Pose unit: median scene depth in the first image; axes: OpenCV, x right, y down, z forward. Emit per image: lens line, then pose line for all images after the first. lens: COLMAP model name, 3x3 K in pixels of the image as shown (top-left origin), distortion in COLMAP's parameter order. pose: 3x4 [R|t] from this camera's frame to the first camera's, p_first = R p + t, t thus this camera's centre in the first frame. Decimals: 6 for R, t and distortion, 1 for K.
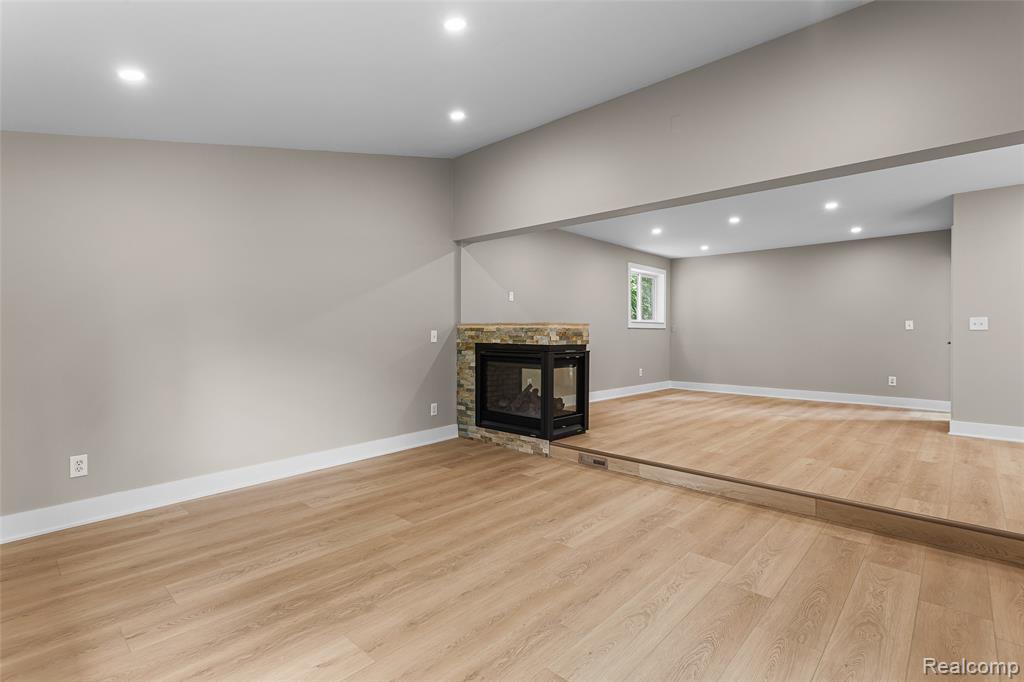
lens RADIAL K [[485.1, 0, 510.8], [0, 485.1, 339.3], [0, 0, 1]] dist [0.001499, 0.000530]
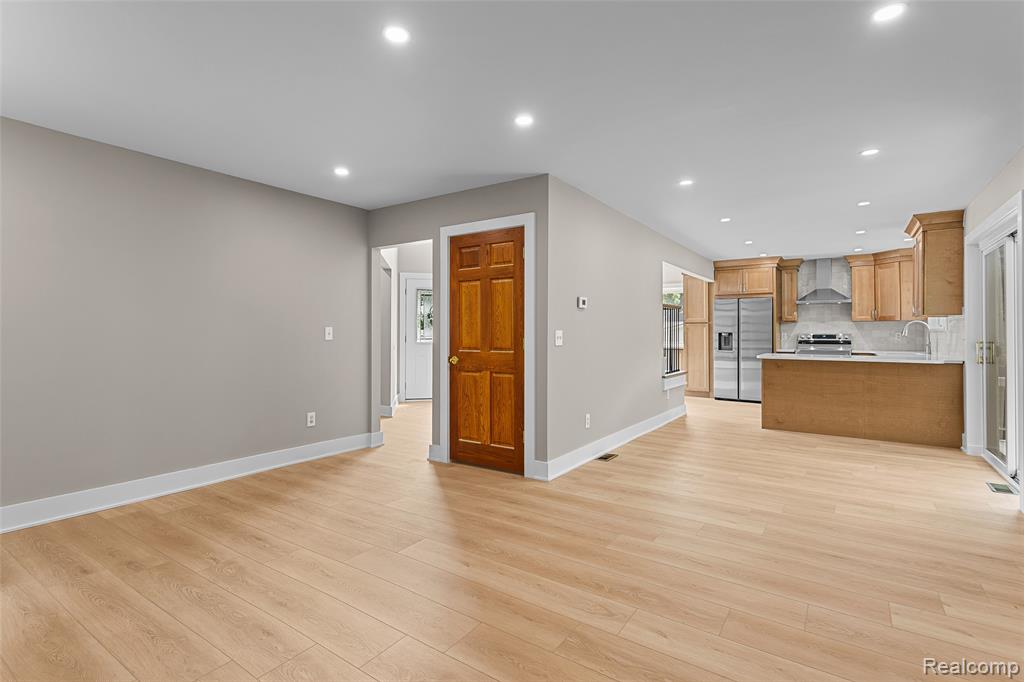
lens RADIAL K [[485.1, 0, 516.1], [0, 485.1, 333.5], [0, 0, 1]] dist [0.001499, 0.000530]
pose [[-0.155727, -0.010332, 0.987746, 0.189858], [0.009390, 0.999885, 0.011940, -0.066098], [-0.987755, 0.011135, -0.155612, 1.575380]]
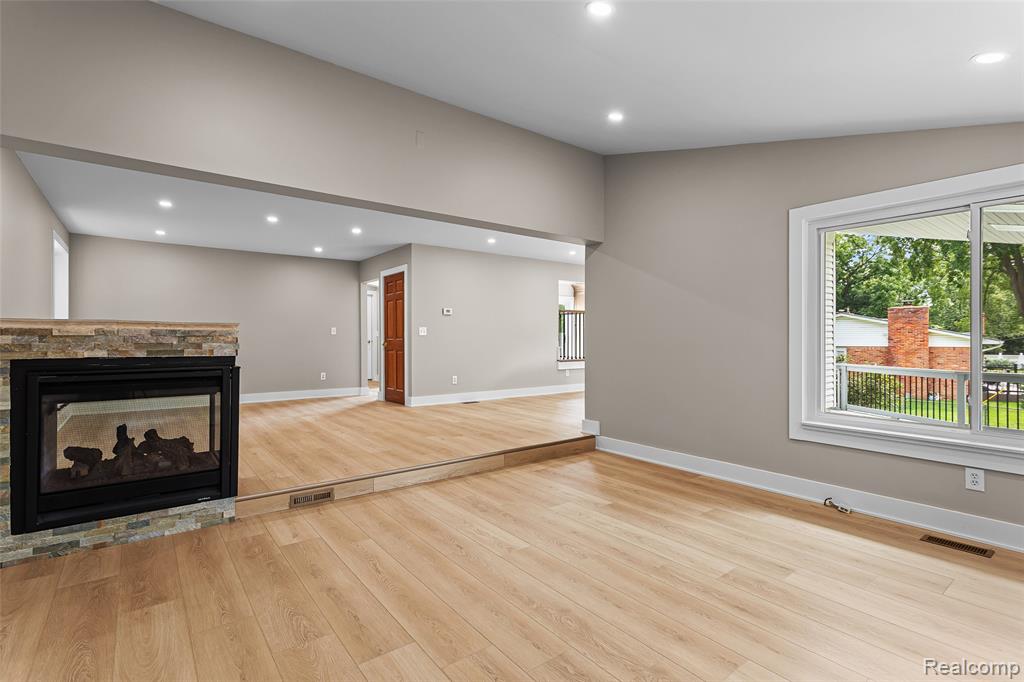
lens RADIAL K [[485.1, 0, 507.9], [0, 485.1, 337.9], [0, 0, 1]] dist [0.001499, 0.000530]
pose [[0.169531, -0.003098, 0.985520, -0.652134], [0.012685, 0.999919, 0.000961, -0.011982], [-0.985443, 0.012338, 0.169556, 0.624616]]
